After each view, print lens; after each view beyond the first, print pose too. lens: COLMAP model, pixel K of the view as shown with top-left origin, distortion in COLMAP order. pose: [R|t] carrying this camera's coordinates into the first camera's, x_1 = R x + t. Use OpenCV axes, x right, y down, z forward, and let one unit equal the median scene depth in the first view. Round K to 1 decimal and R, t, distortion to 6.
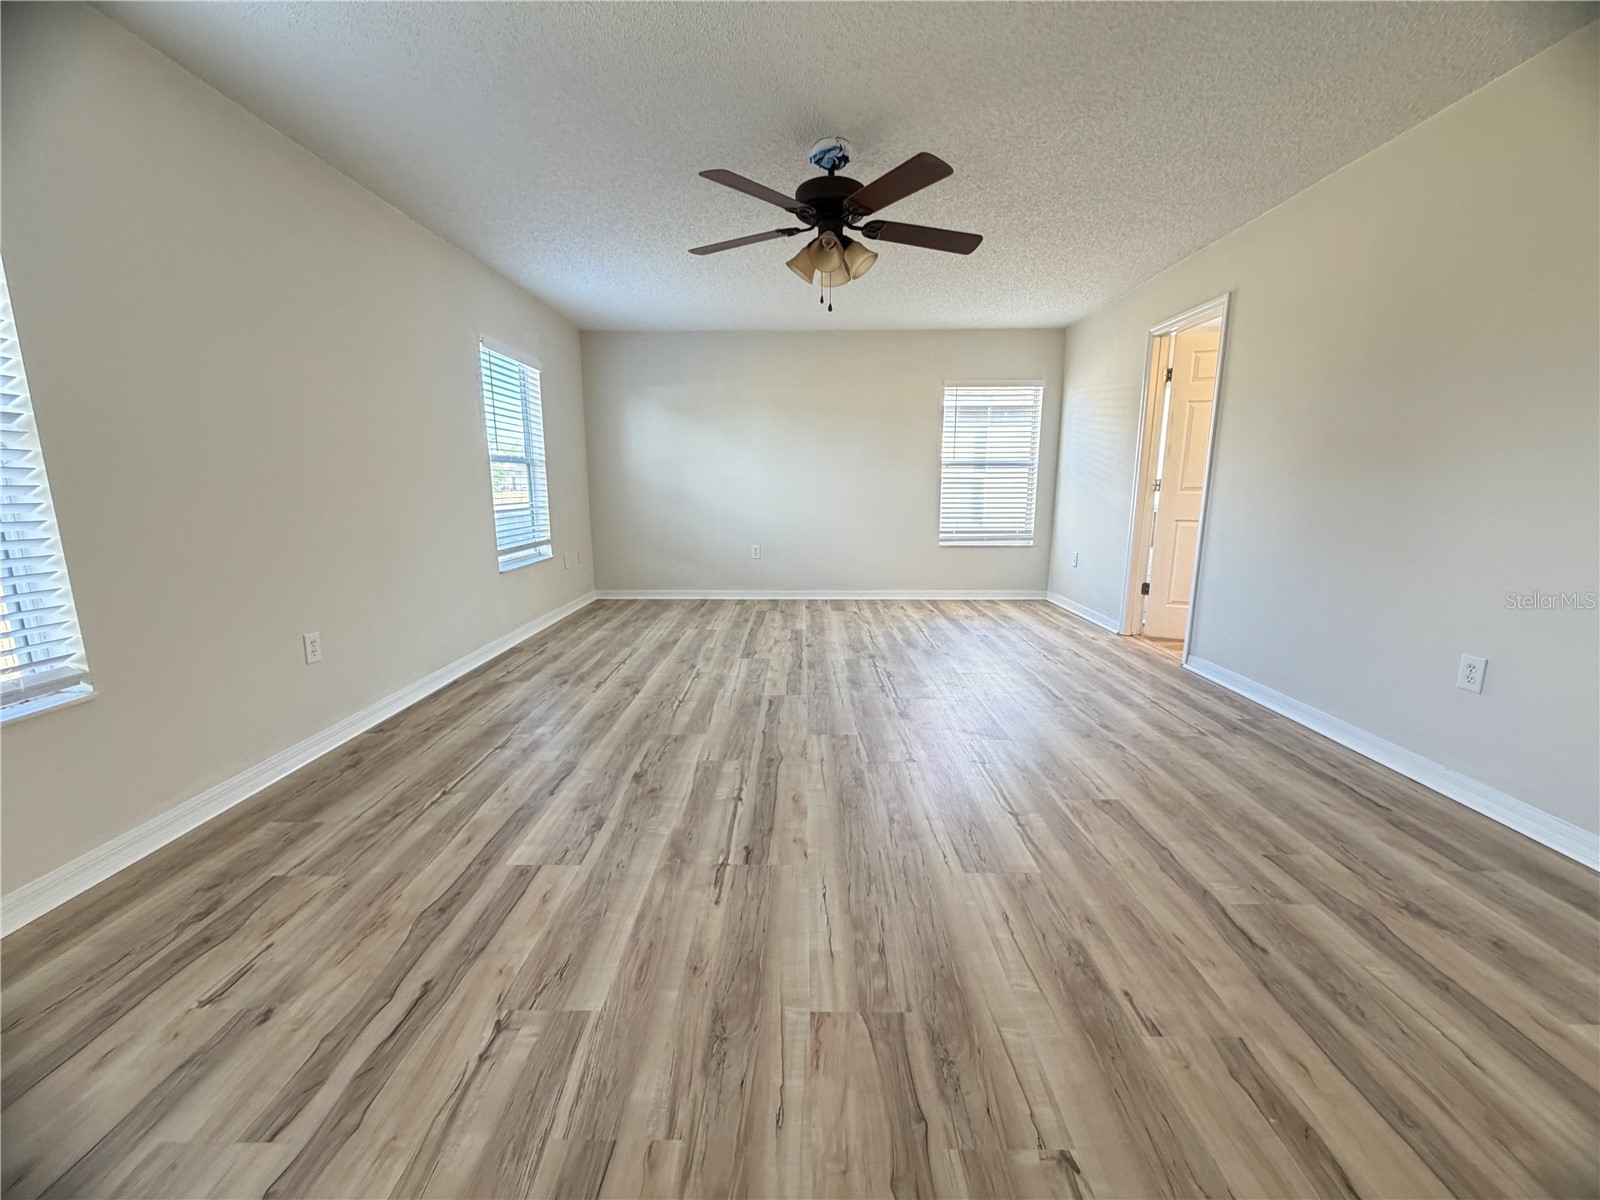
lens RADIAL K [[639.9, 0, 797.1], [0, 639.9, 597.5], [0, 0, 1]] dist [-0.000024, -0.000189]
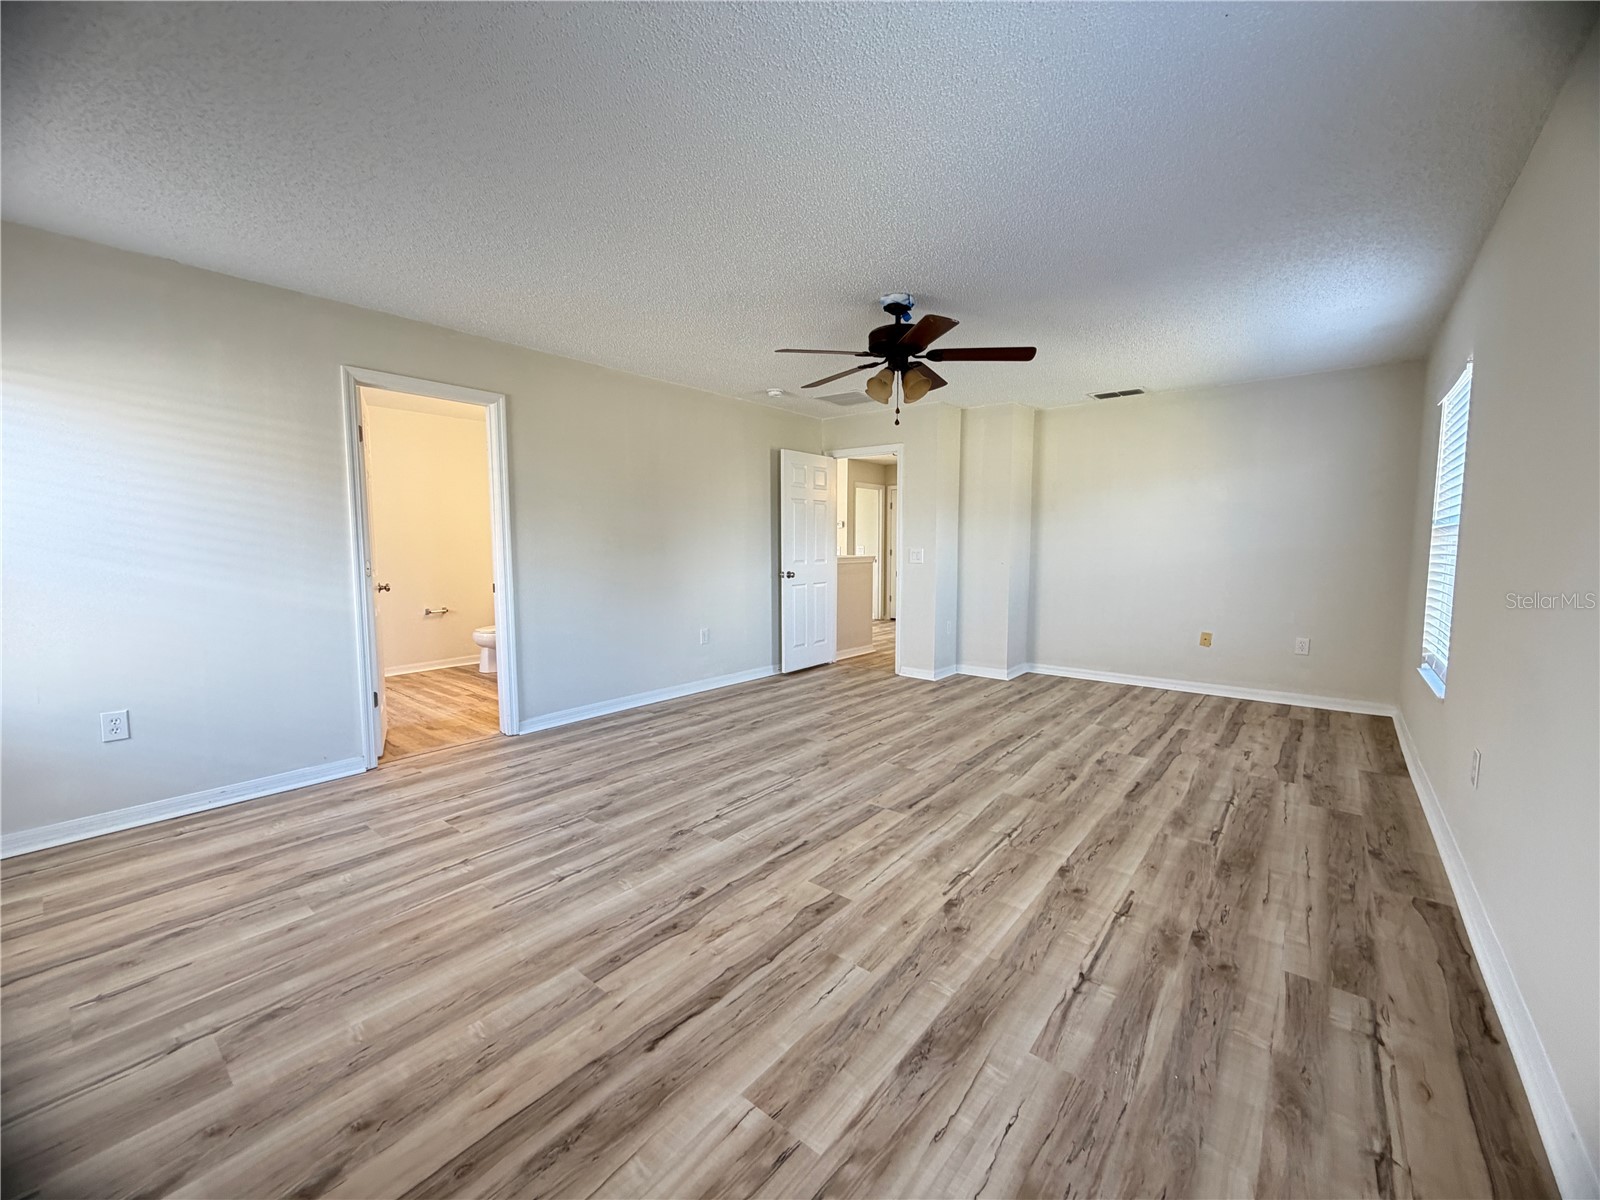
lens RADIAL K [[639.9, 0, 797.1], [0, 639.9, 597.5], [0, 0, 1]] dist [-0.000024, -0.000189]
pose [[-0.776386, -0.049738, 0.628291, -0.479889], [0.116625, 0.968328, 0.220772, -0.348560], [-0.619373, 0.244678, -0.745996, 1.740900]]
